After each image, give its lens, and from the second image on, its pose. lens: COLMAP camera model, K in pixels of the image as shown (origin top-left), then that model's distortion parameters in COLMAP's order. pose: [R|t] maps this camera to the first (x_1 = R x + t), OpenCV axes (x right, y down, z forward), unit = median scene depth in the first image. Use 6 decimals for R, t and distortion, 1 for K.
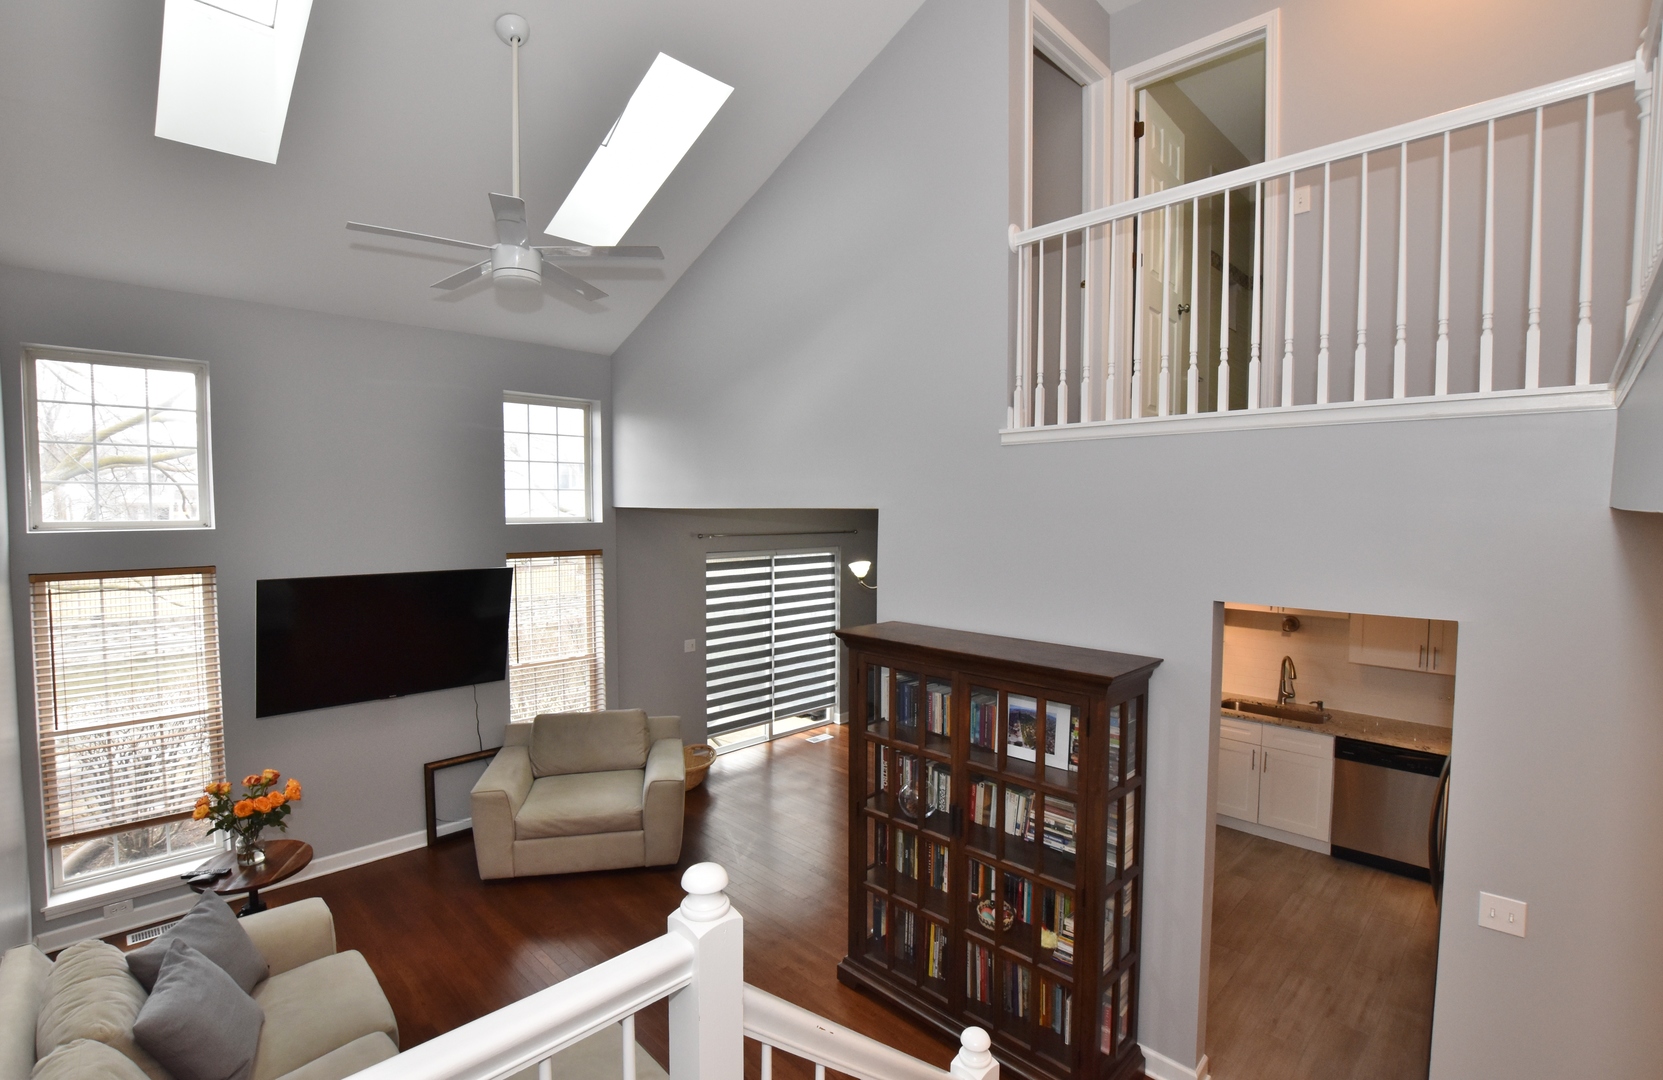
lens RADIAL K [[746.8, 0, 831.5], [0, 746.8, 540.0], [0, 0, 1]] dist [-0.041116, 0.013436]
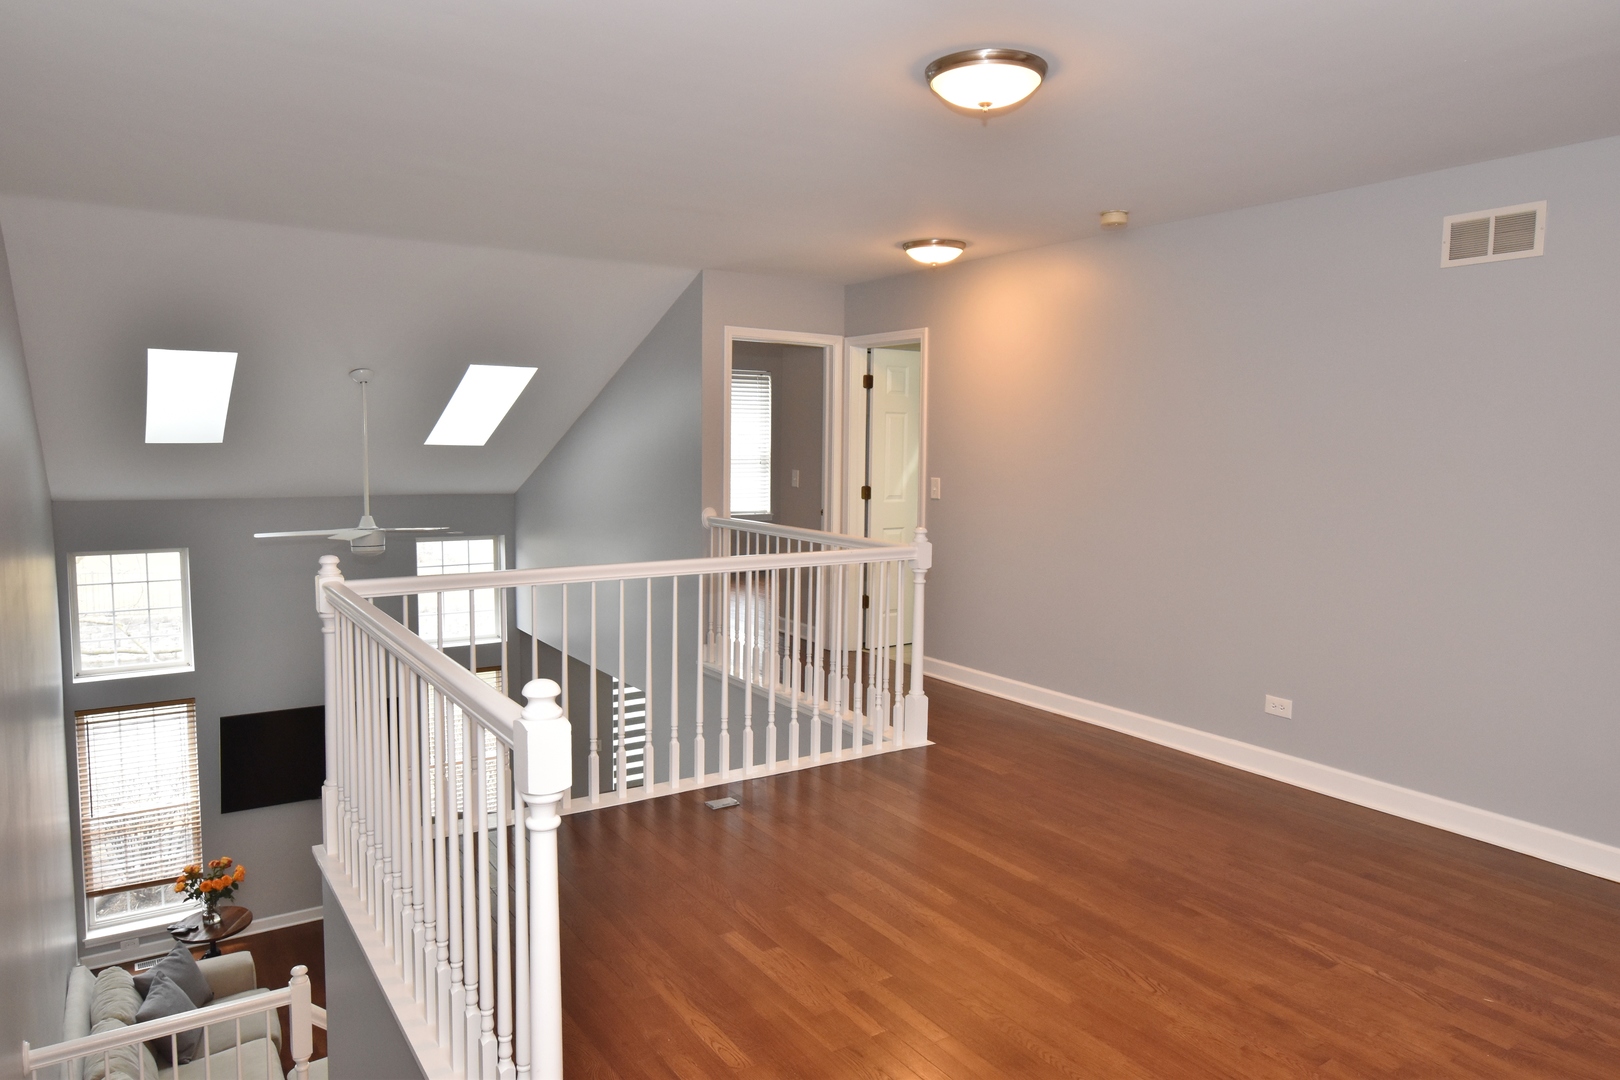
lens RADIAL K [[1060.1, 0, 810.0], [0, 1060.1, 540.0], [0, 0, 1]] dist [-0.000585, 0.032108]
pose [[0.978135, 0.030347, -0.205745, 0.736671], [-0.019744, 0.998378, 0.053393, -0.426875], [0.207032, -0.048164, 0.977148, -0.744958]]
